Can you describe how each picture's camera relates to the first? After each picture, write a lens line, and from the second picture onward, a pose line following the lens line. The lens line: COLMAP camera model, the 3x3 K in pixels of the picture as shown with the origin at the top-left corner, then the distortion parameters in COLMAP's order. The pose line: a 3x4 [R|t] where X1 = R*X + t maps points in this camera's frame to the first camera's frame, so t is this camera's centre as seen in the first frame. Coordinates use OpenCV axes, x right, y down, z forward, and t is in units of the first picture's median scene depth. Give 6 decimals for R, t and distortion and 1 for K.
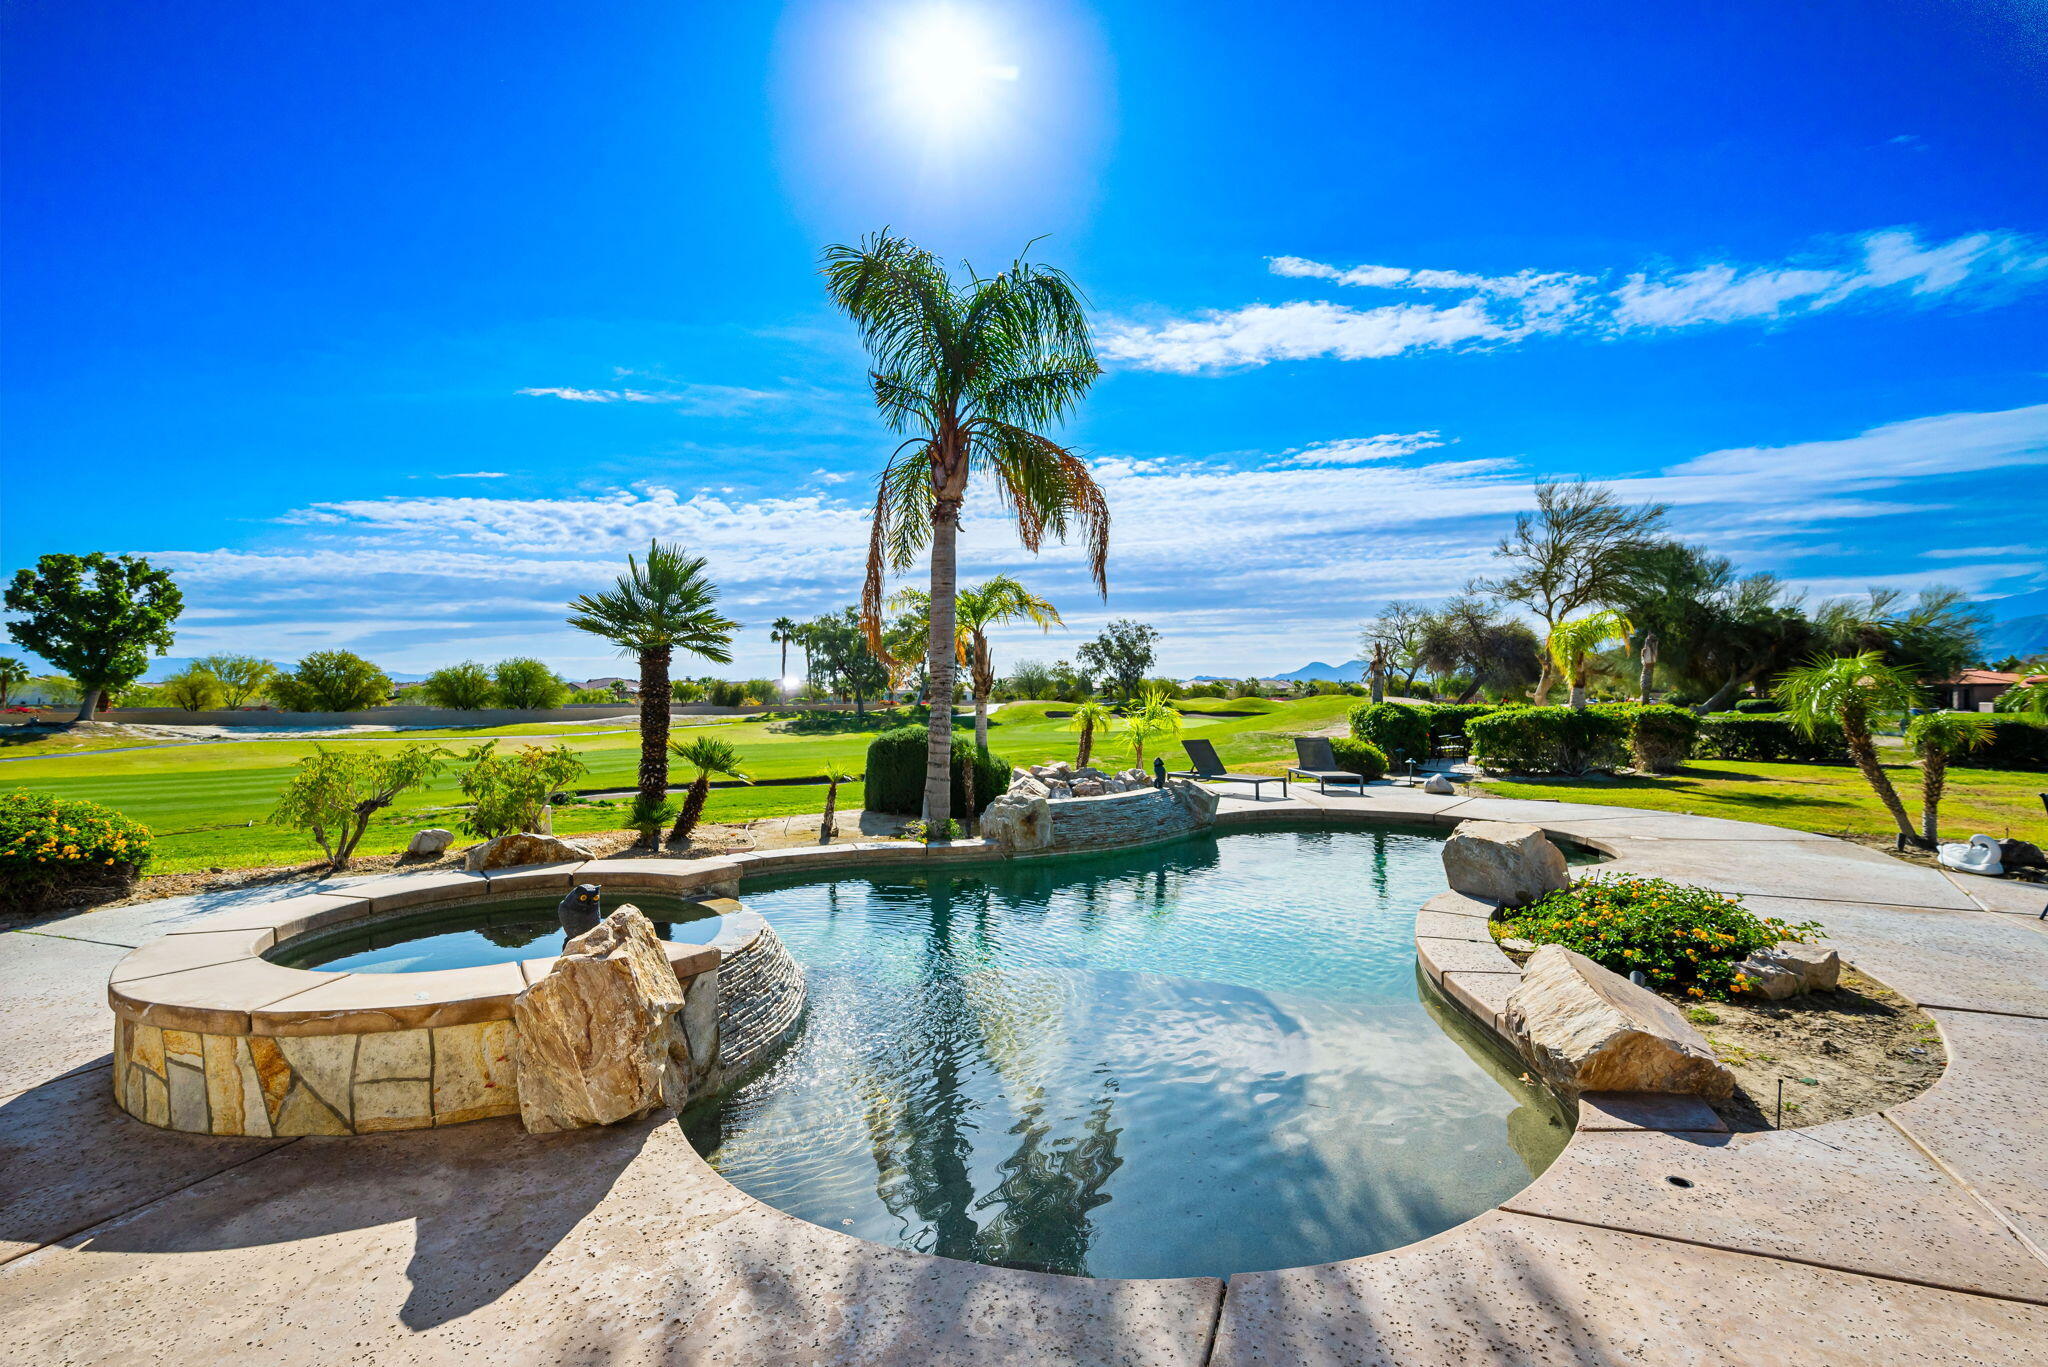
lens RADIAL K [[916.4, 0, 1026.9], [0, 916.4, 692.1], [0, 0, 1]] dist [0.000828, -0.000223]
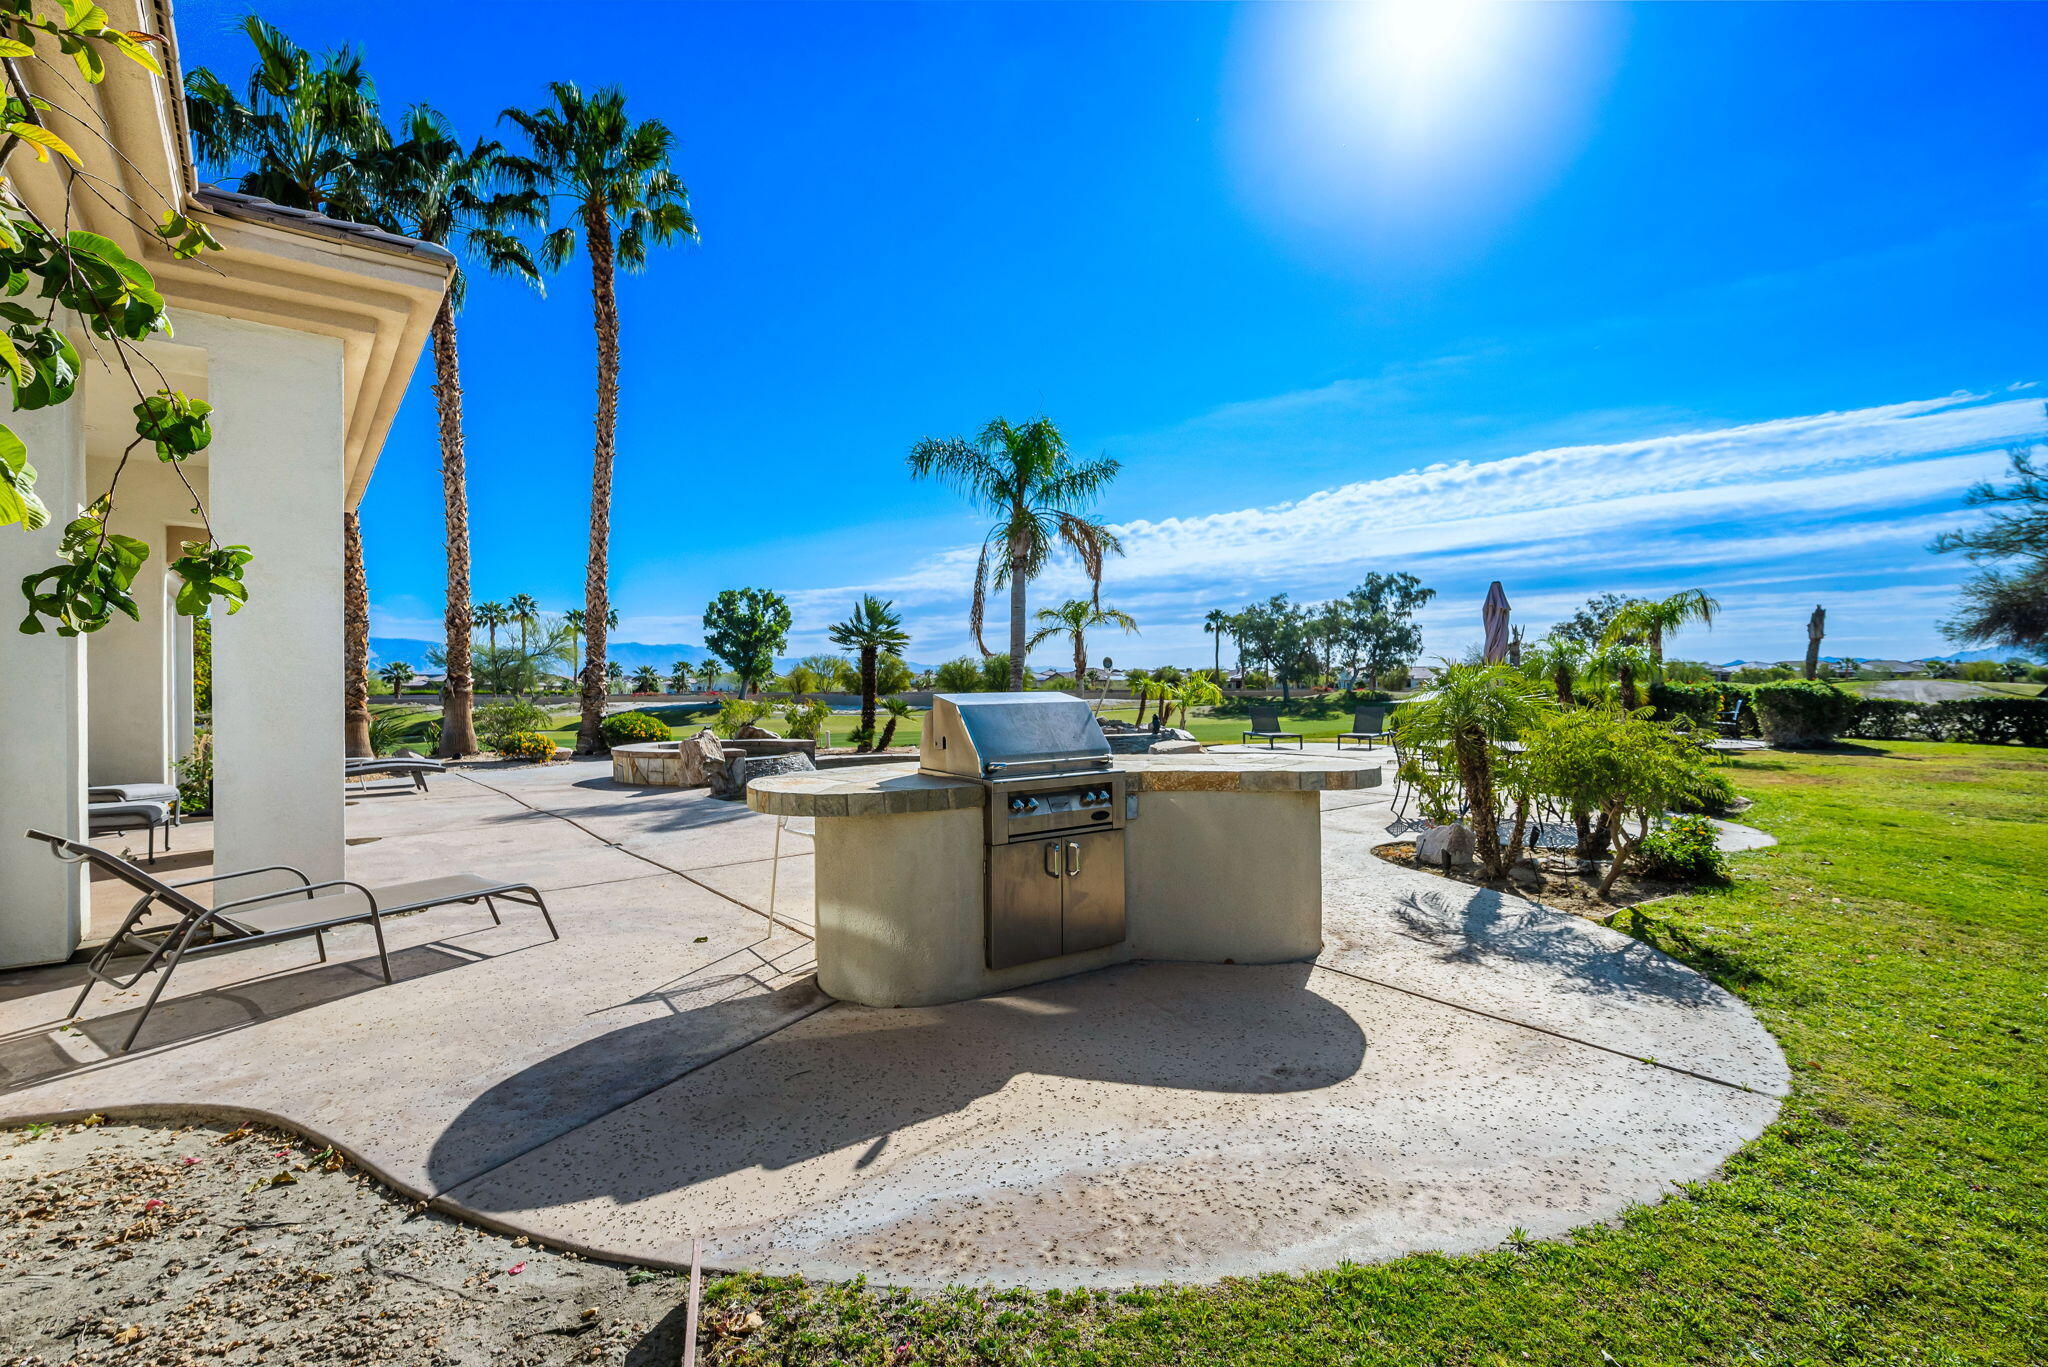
lens RADIAL K [[916.4, 0, 1029.6], [0, 916.4, 684.8], [0, 0, 1]] dist [0.000828, -0.000223]
pose [[0.870334, -0.002576, -0.492456, 0.116479], [0.004908, 0.999982, 0.003444, 0.002967], [0.492438, -0.005414, 0.870331, -0.070568]]
